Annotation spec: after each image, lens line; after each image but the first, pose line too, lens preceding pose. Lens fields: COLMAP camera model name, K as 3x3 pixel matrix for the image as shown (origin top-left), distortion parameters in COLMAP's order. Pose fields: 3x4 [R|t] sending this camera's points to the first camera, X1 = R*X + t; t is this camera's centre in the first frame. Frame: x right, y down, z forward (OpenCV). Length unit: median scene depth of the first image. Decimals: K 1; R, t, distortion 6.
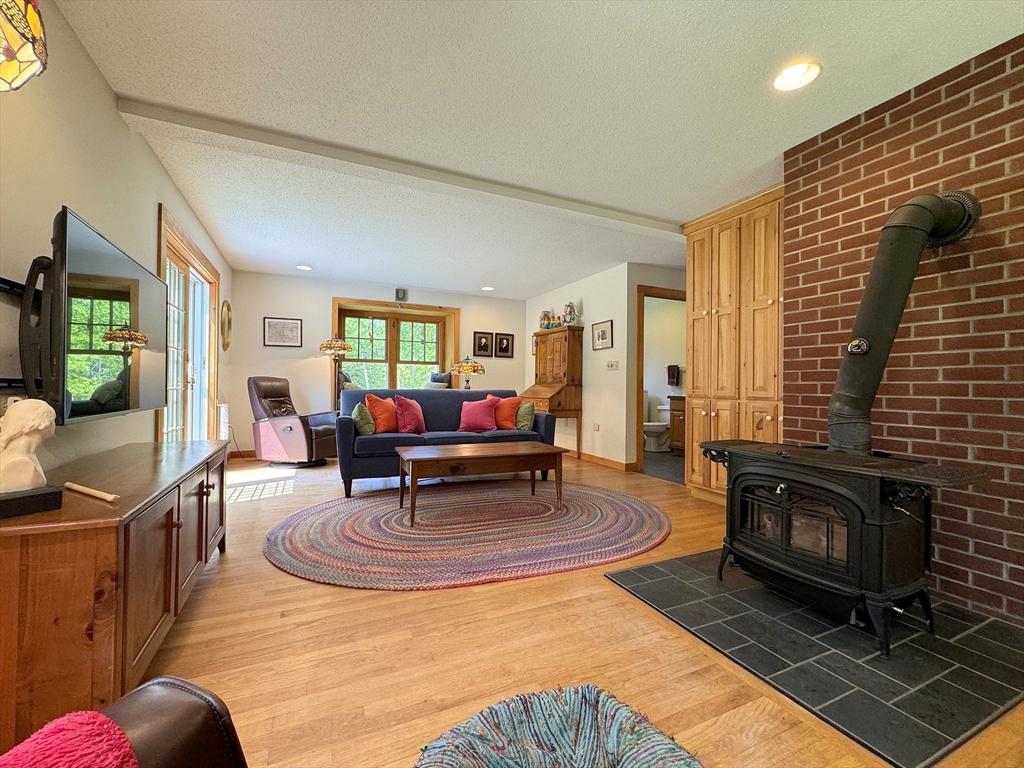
lens RADIAL K [[432.0, 0, 512.0], [0, 432.0, 384.0], [0, 0, 1]] dist [-0.000363, -0.000014]
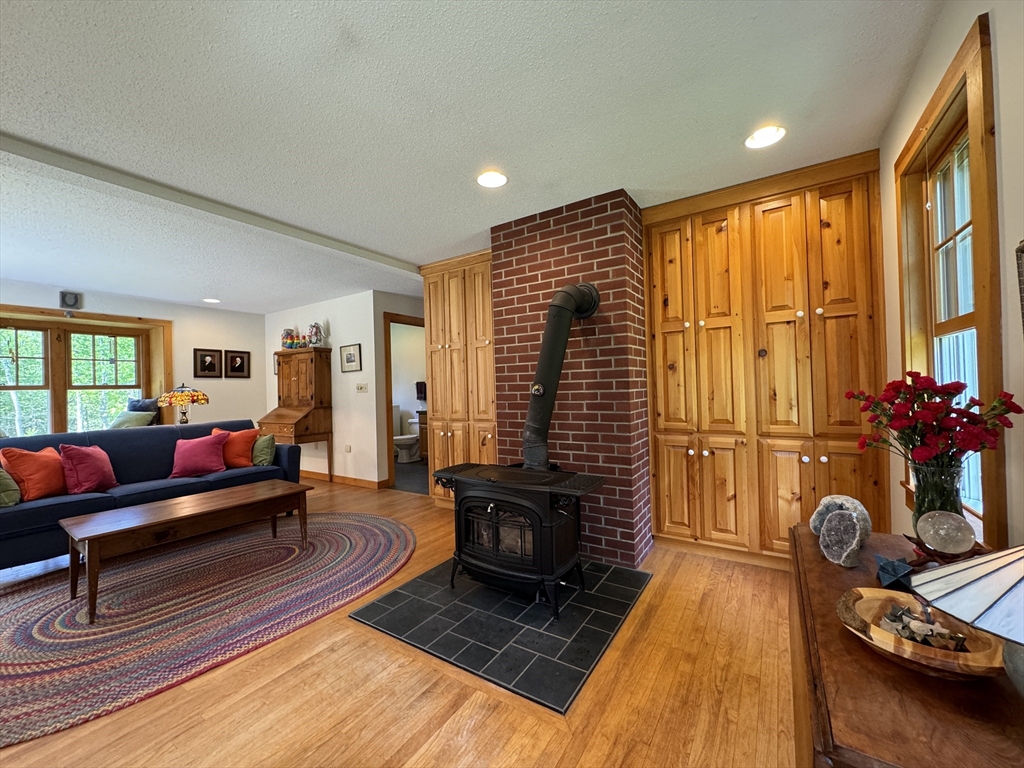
lens RADIAL K [[408.6, 0, 512.0], [0, 408.6, 384.0], [0, 0, 1]] dist [-0.001632, 0.000397]
pose [[0.847318, -0.031669, 0.530140, 0.031520], [0.035477, 0.999366, 0.002997, -0.070382], [-0.529899, 0.016268, 0.847905, -0.029415]]
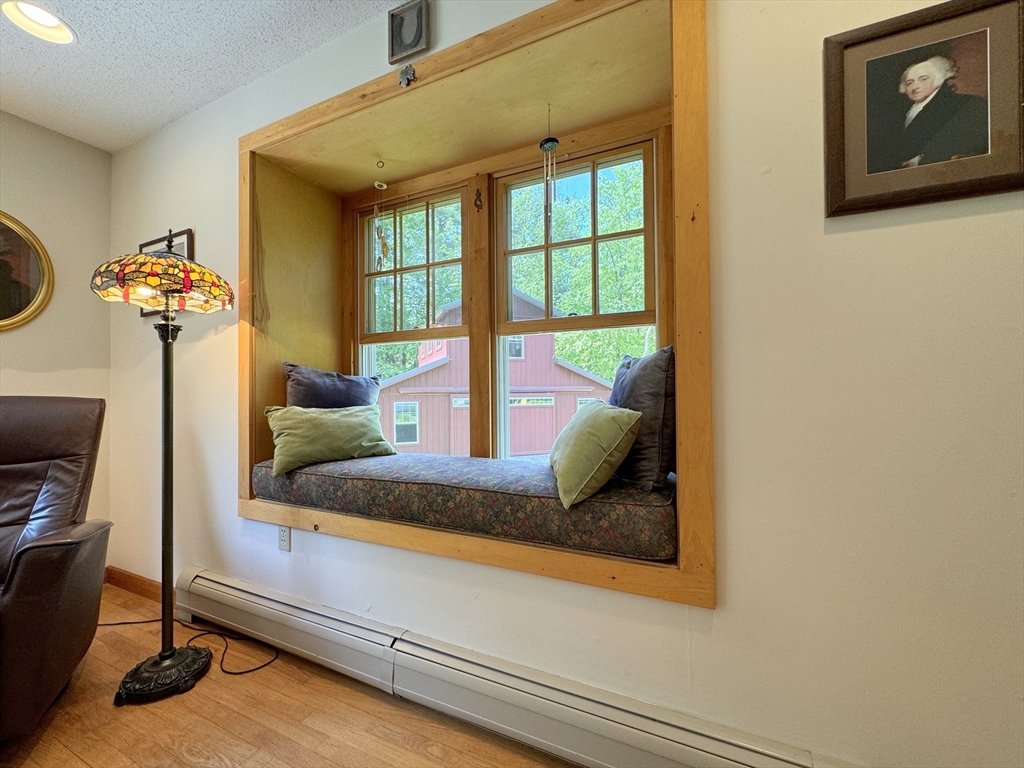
lens RADIAL K [[408.6, 0, 512.0], [0, 408.6, 384.0], [0, 0, 1]] dist [-0.001632, 0.000397]
pose [[0.645809, -0.027418, -0.763006, -0.123608], [0.024547, 0.999584, -0.015143, -0.022896], [0.763104, -0.008950, 0.646214, 1.843654]]
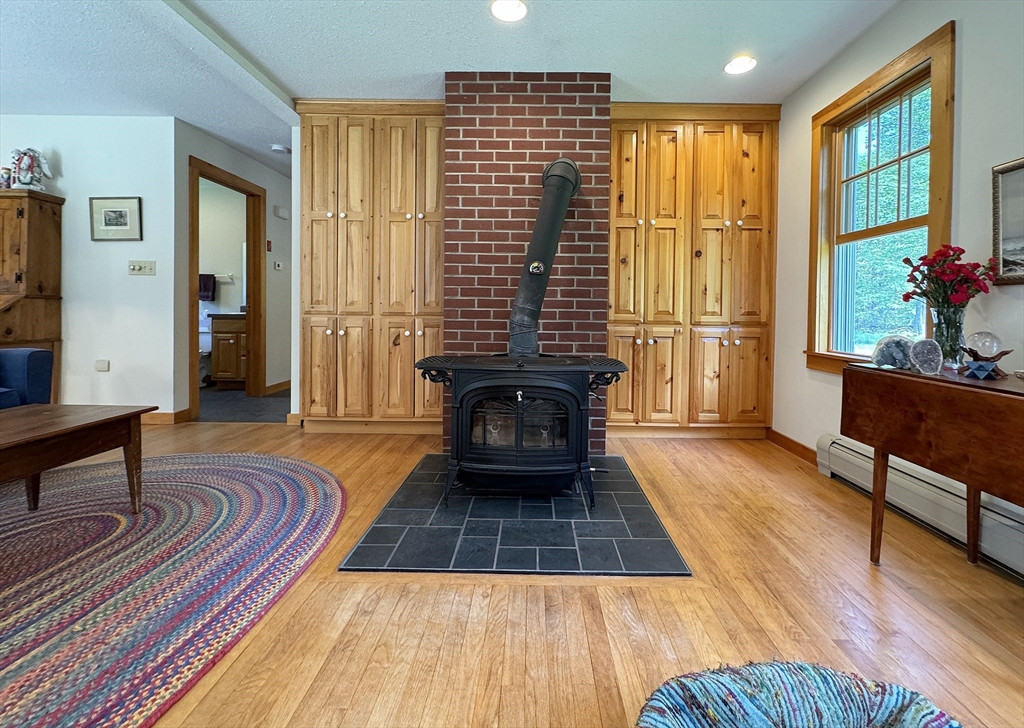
lens RADIAL K [[442.4, 0, 531.3], [0, 442.4, 316.3], [0, 0, 1]] dist [-0.000900, -0.000046]
pose [[0.424449, -0.017853, 0.905276, -0.204616], [-0.011431, 0.999620, 0.025073, 0.010922], [-0.905379, -0.020991, 0.424084, 0.303422]]
